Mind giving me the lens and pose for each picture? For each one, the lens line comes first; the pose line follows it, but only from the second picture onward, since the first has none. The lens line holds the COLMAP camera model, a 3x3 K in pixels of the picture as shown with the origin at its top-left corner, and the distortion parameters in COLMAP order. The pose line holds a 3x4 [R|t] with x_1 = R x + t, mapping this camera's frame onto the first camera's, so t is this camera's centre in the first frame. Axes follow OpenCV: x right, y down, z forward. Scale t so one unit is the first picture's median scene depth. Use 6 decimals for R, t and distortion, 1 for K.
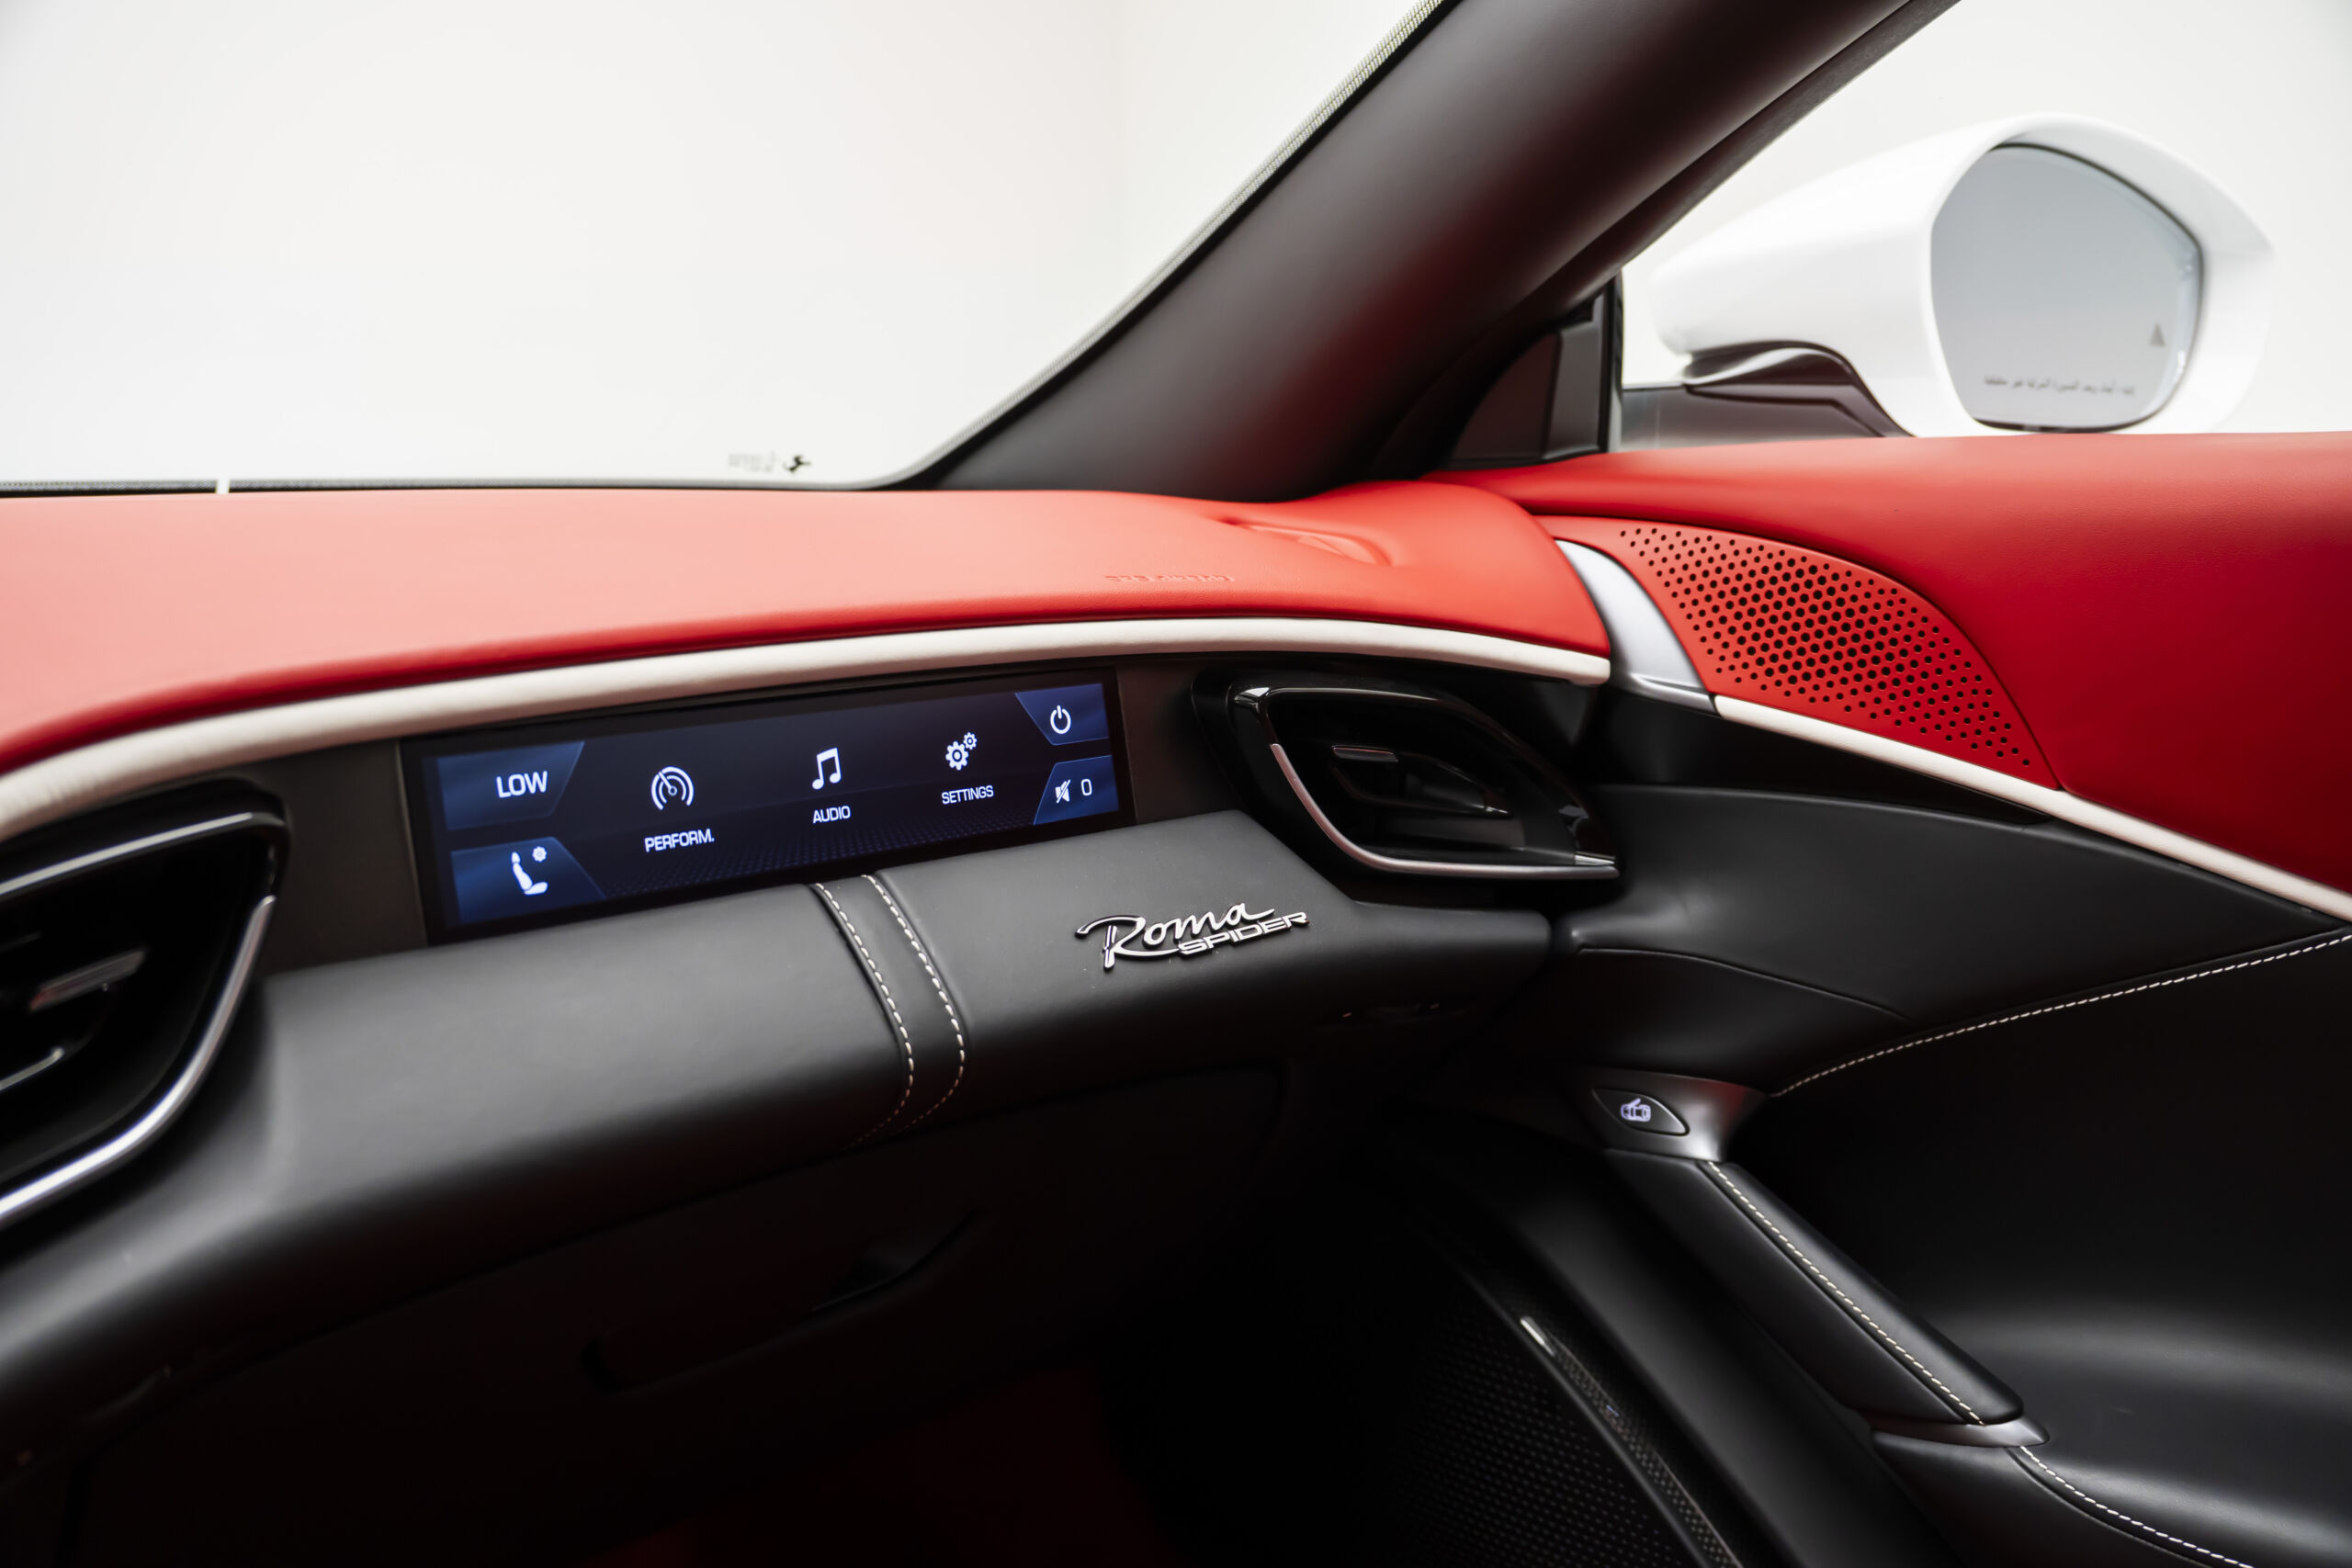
lens RADIAL K [[1886.7, 0, 1176.0], [0, 1886.7, 784.0], [0, 0, 1]] dist [-0.220949, 0.144037]
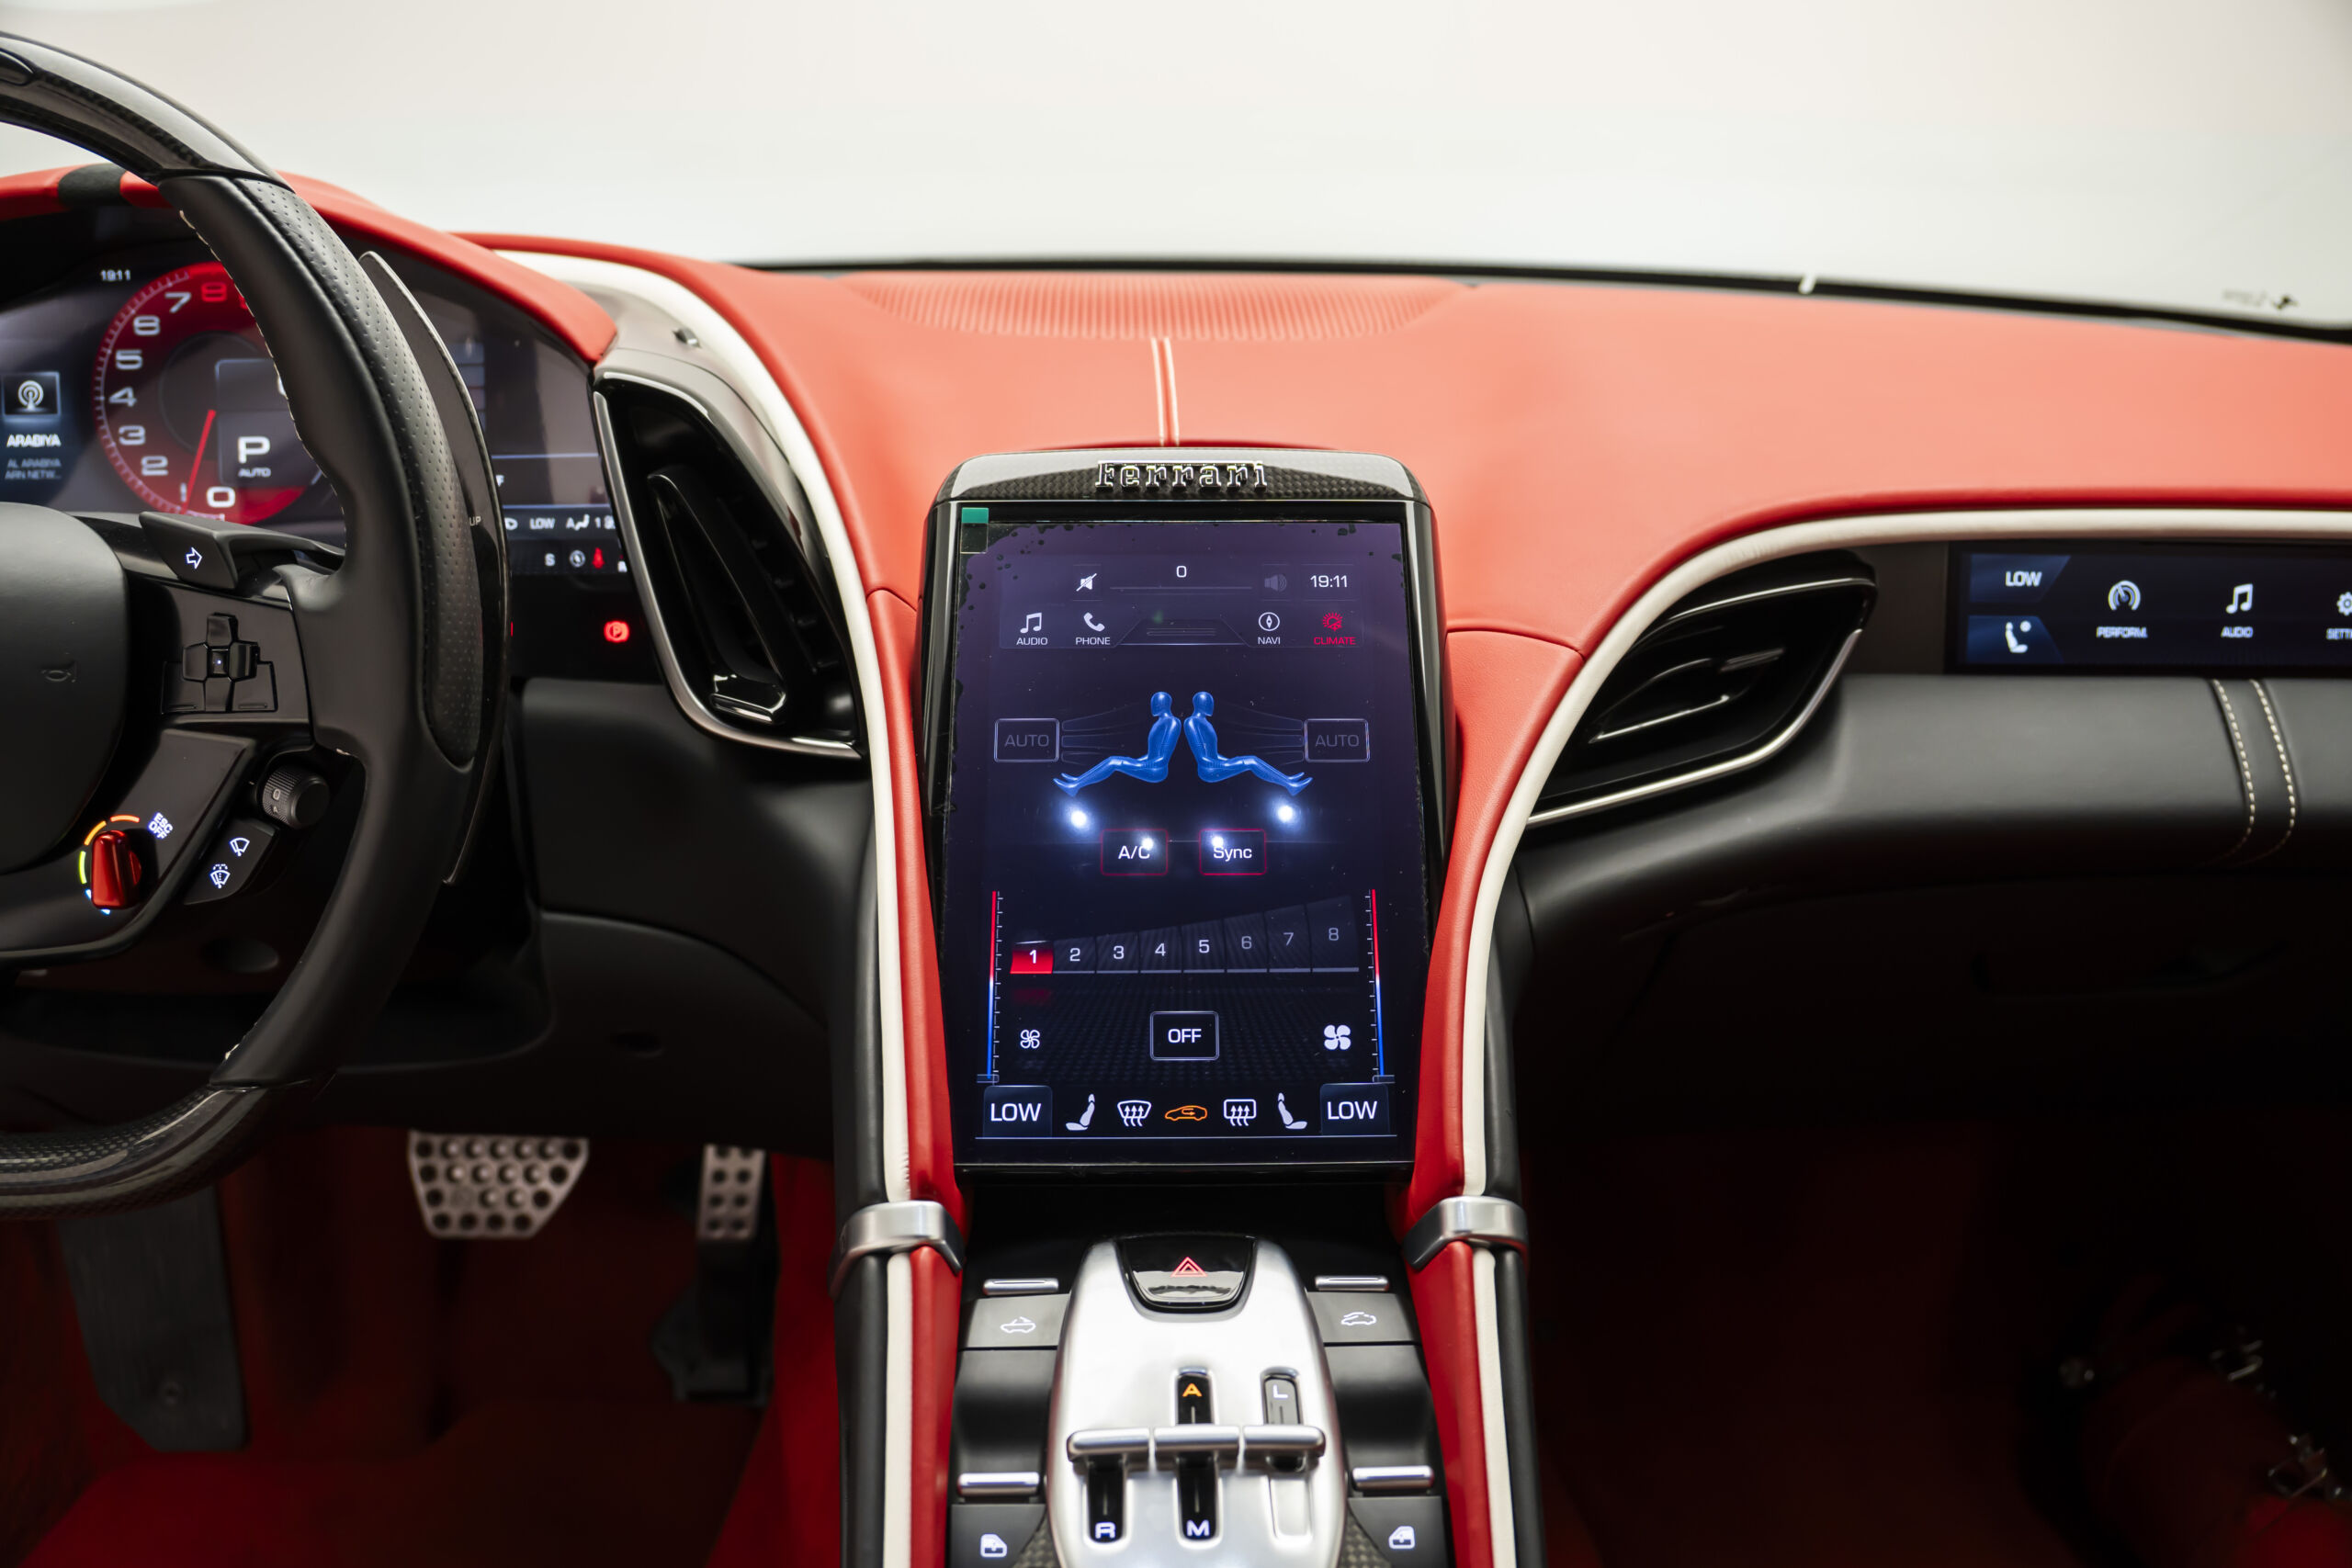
lens RADIAL K [[1886.7, 0, 1176.0], [0, 1886.7, 784.0], [0, 0, 1]] dist [-0.220949, 0.144037]
pose [[0.726117, 0.234323, -0.646410, 0.110738], [-0.116340, 0.968452, 0.220377, -0.067570], [0.677657, -0.084816, 0.730471, -0.462550]]
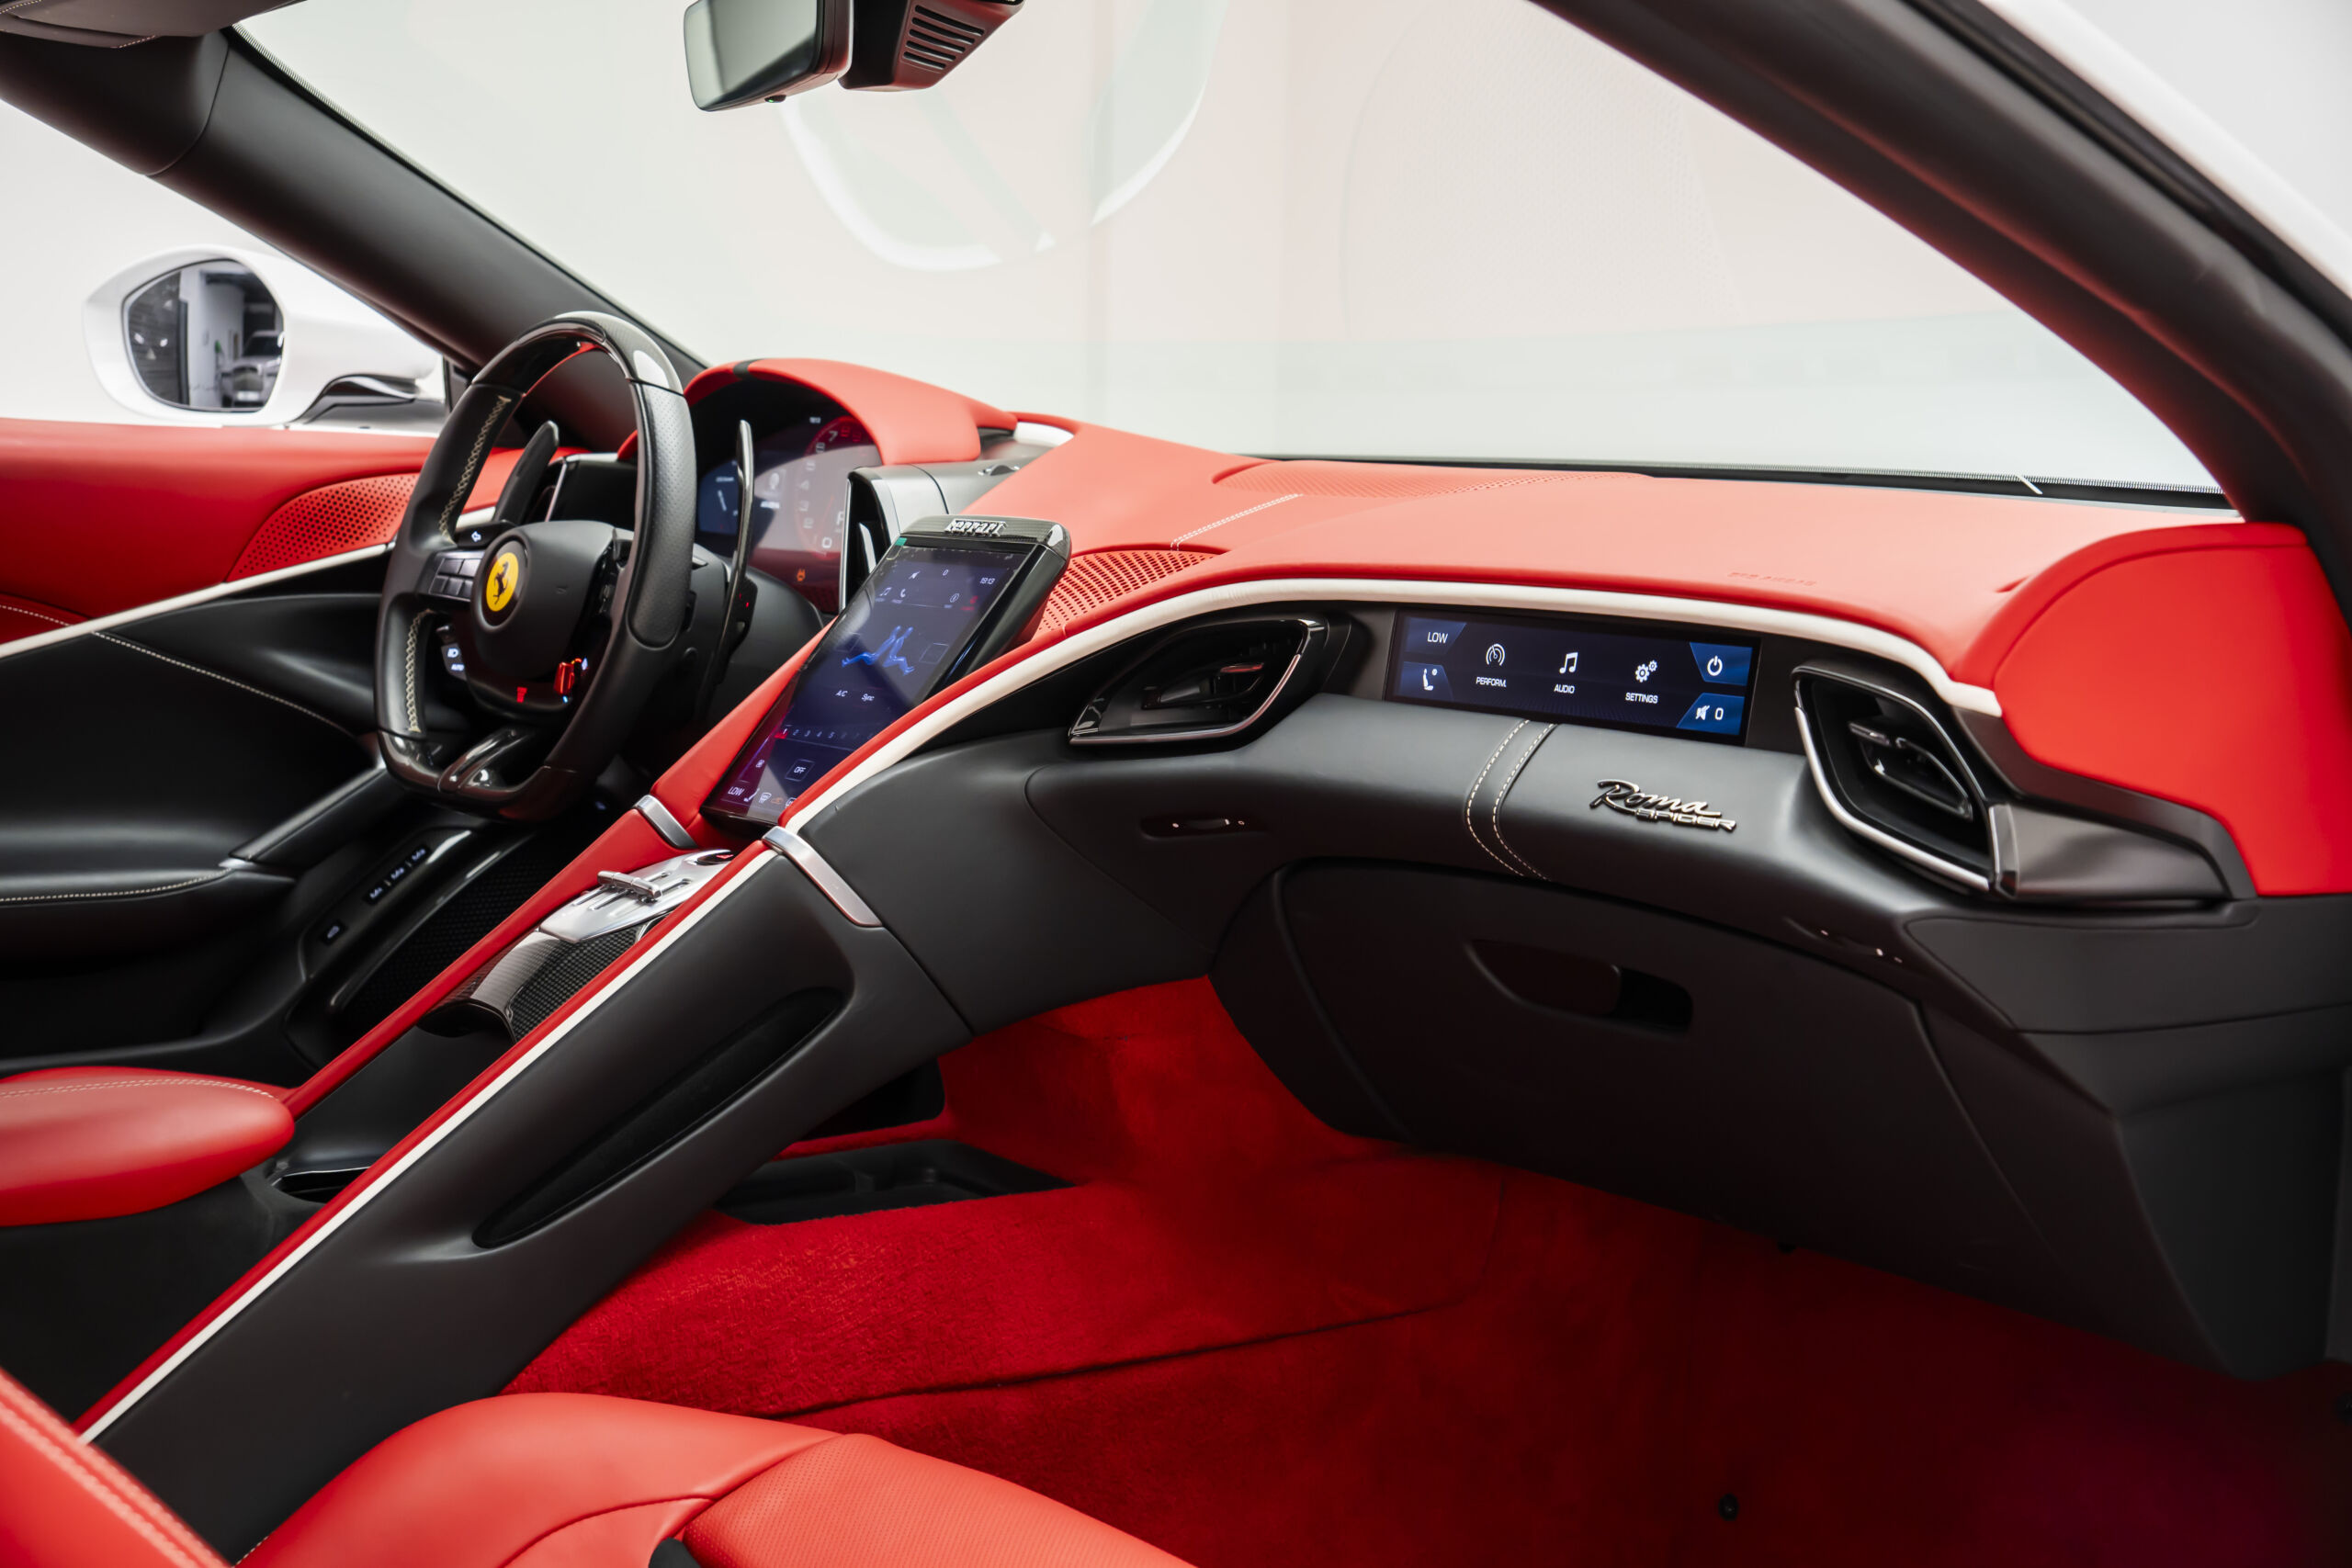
lens RADIAL K [[2680.2, 0, 1174.5], [0, 2680.2, 816.0], [0, 0, 1]] dist [-0.015949, 0.000624]
pose [[-0.082165, 0.151723, -0.985002, 2.211141], [-0.166491, 0.972365, 0.163665, -0.206154], [0.982614, 0.177442, -0.054634, 0.751491]]
